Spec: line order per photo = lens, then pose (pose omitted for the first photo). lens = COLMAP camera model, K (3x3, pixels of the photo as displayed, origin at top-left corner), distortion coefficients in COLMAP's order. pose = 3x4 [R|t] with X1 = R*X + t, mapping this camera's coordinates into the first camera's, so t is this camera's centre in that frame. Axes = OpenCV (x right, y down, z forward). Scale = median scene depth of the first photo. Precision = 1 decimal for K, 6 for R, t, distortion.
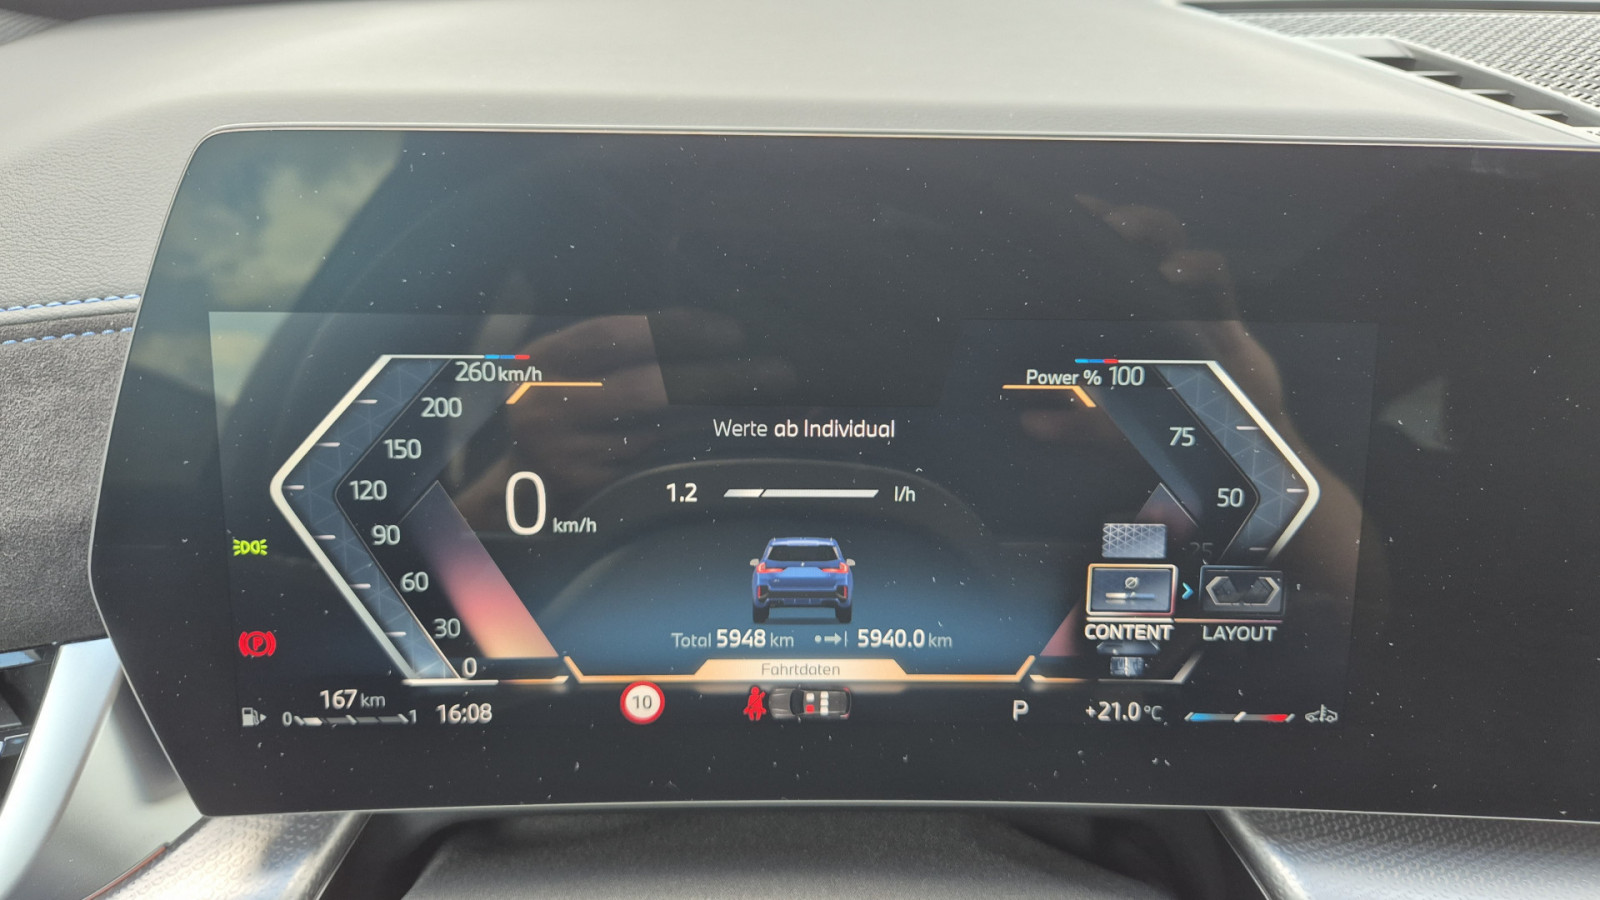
lens RADIAL K [[1087.4, 0, 800.0], [0, 1087.4, 450.0], [0, 0, 1]] dist [0.019443, -0.007094]
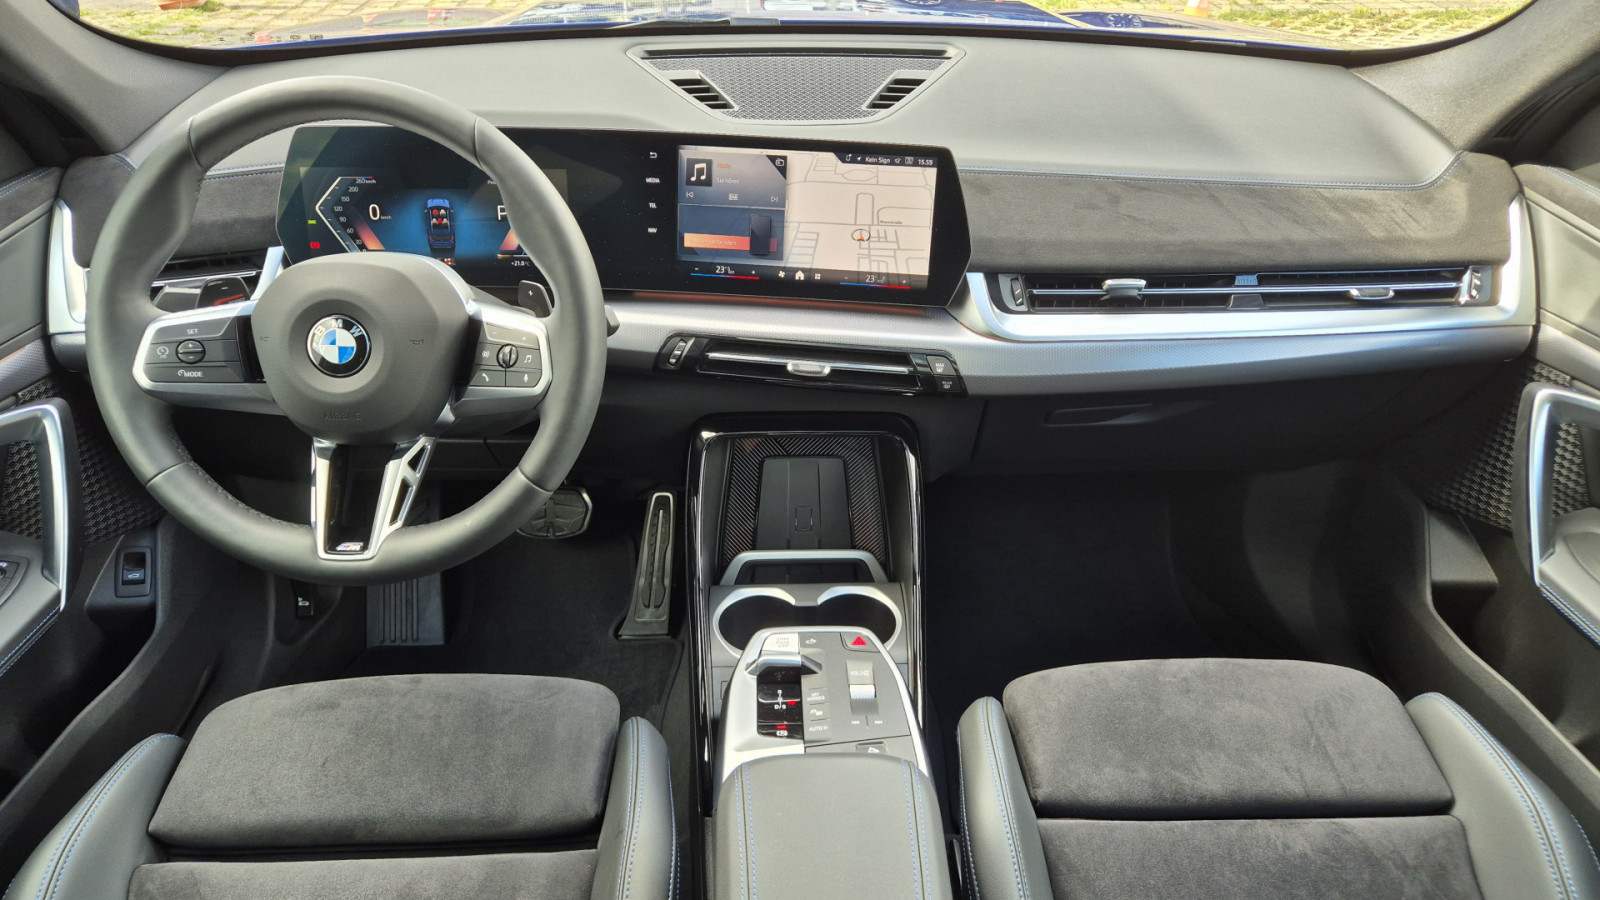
lens RADIAL K [[1040.6, 0, 798.7], [0, 1040.6, 458.7], [0, 0, 1]] dist [0.039634, -0.003377]
pose [[0.999790, -0.012714, 0.016046, 1.392260], [0.010607, 0.992080, 0.125163, 0.527481], [-0.017510, -0.124966, 0.992006, -3.388689]]
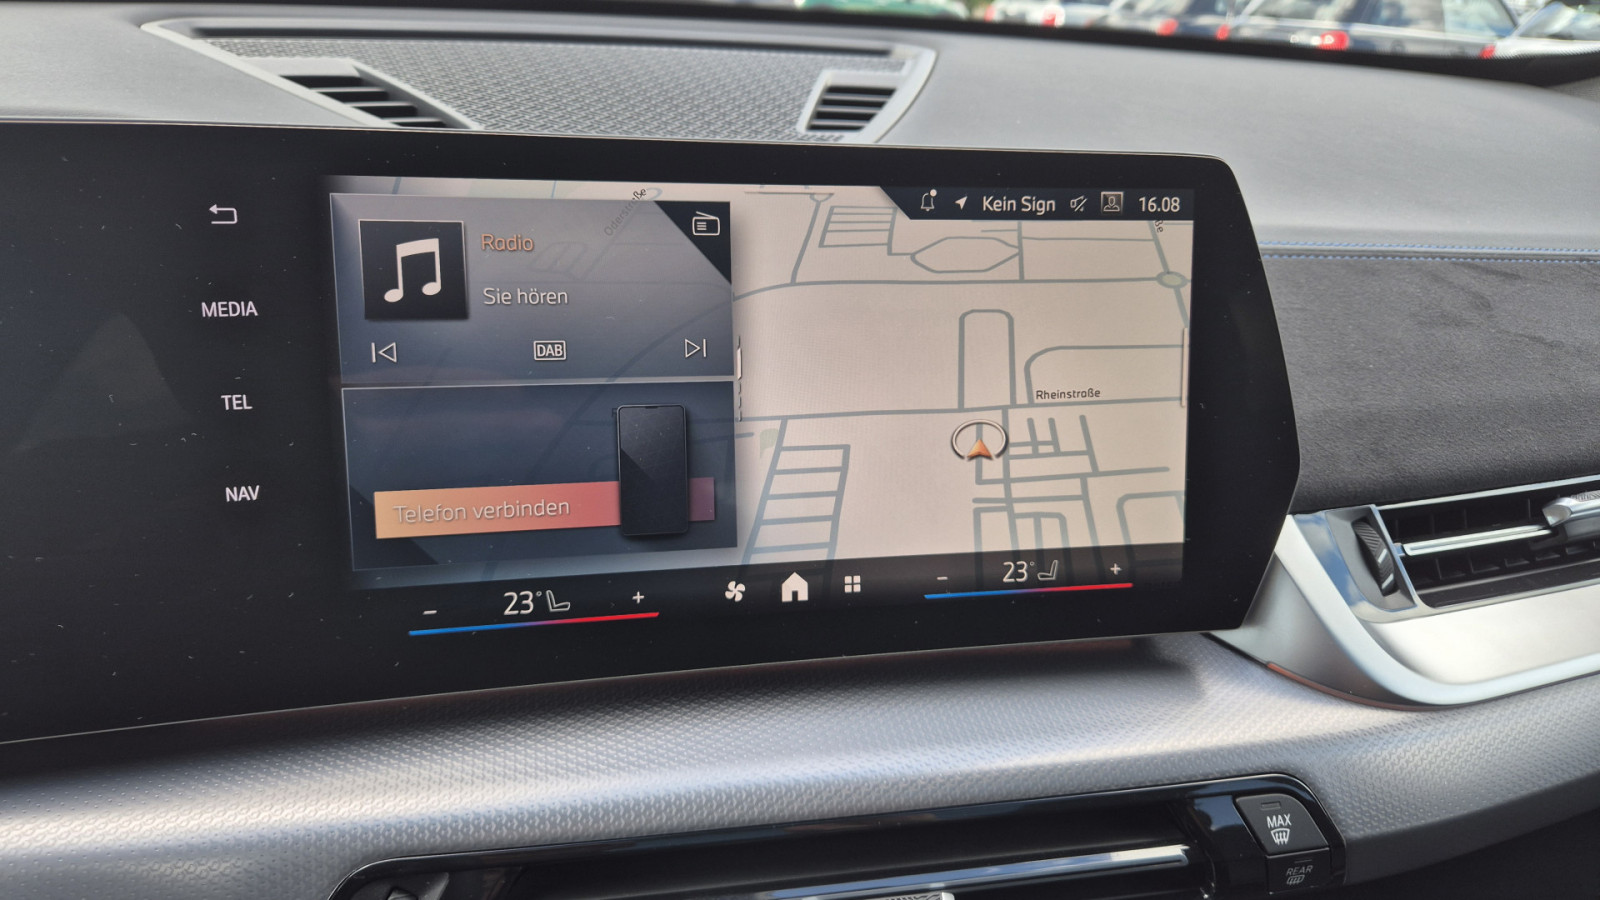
lens RADIAL K [[1080.2, 0, 796.4], [0, 1080.2, 467.1], [0, 0, 1]] dist [0.021919, 0.002270]
pose [[0.940650, -0.106848, 0.322120, 1.059412], [0.118549, 0.992805, -0.016872, 0.188184], [-0.317999, 0.054057, 0.946549, -0.304536]]
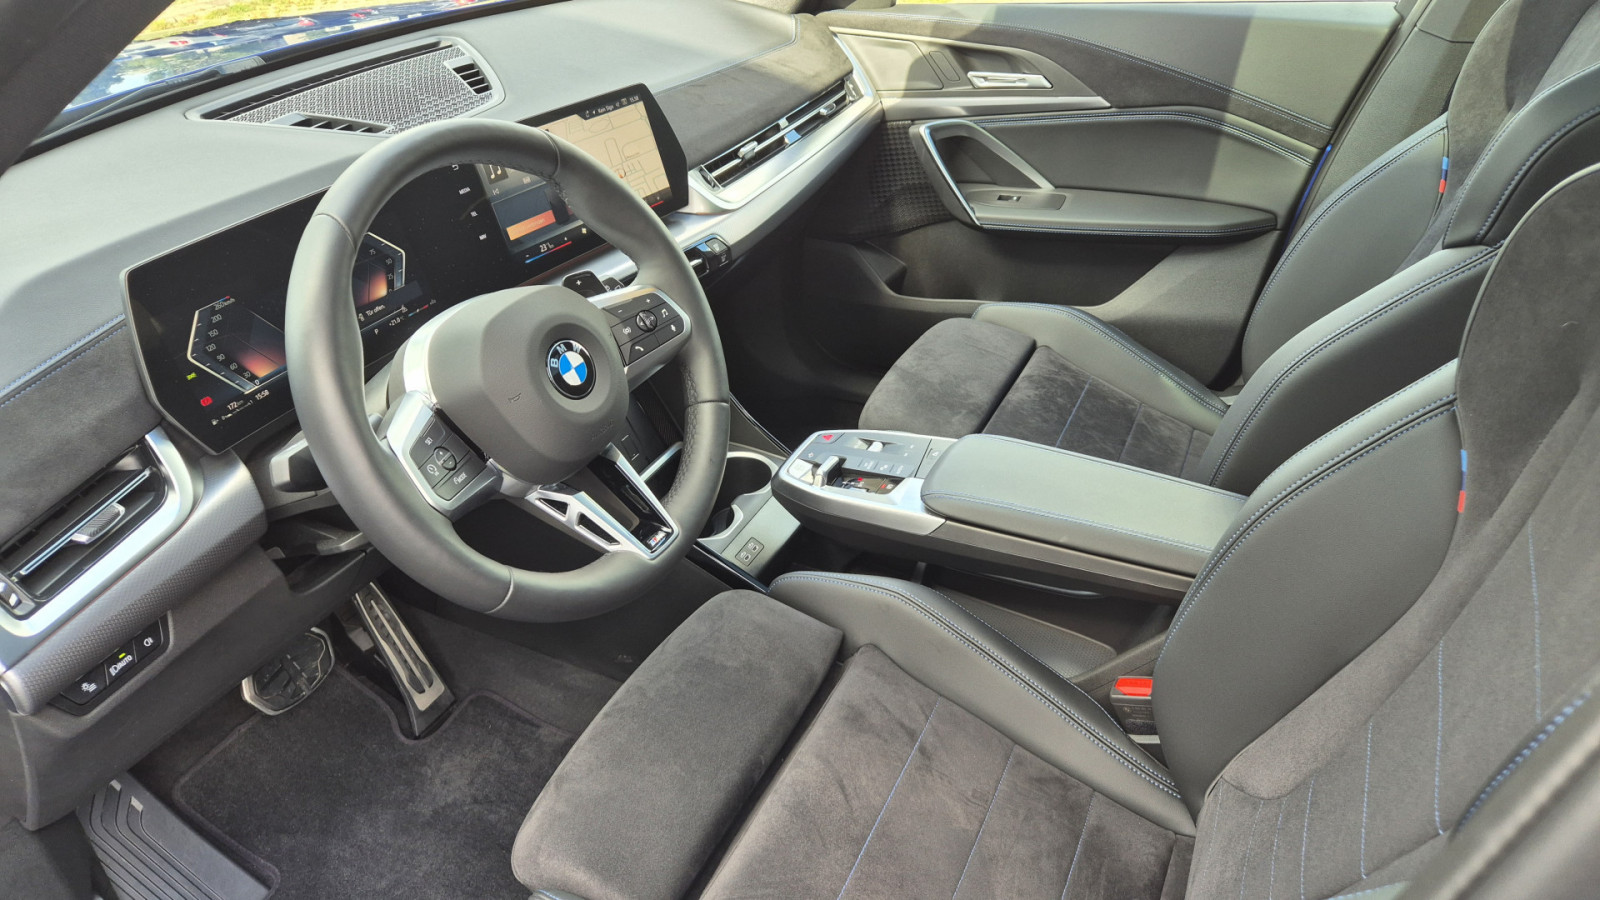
lens RADIAL K [[1040.6, 0, 798.7], [0, 1040.6, 458.7], [0, 0, 1]] dist [0.039634, -0.003377]
pose [[0.465450, -0.516092, 0.719031, -2.188374], [0.426245, 0.842687, 0.328927, 0.028371], [-0.775675, 0.153384, 0.612210, -2.611006]]
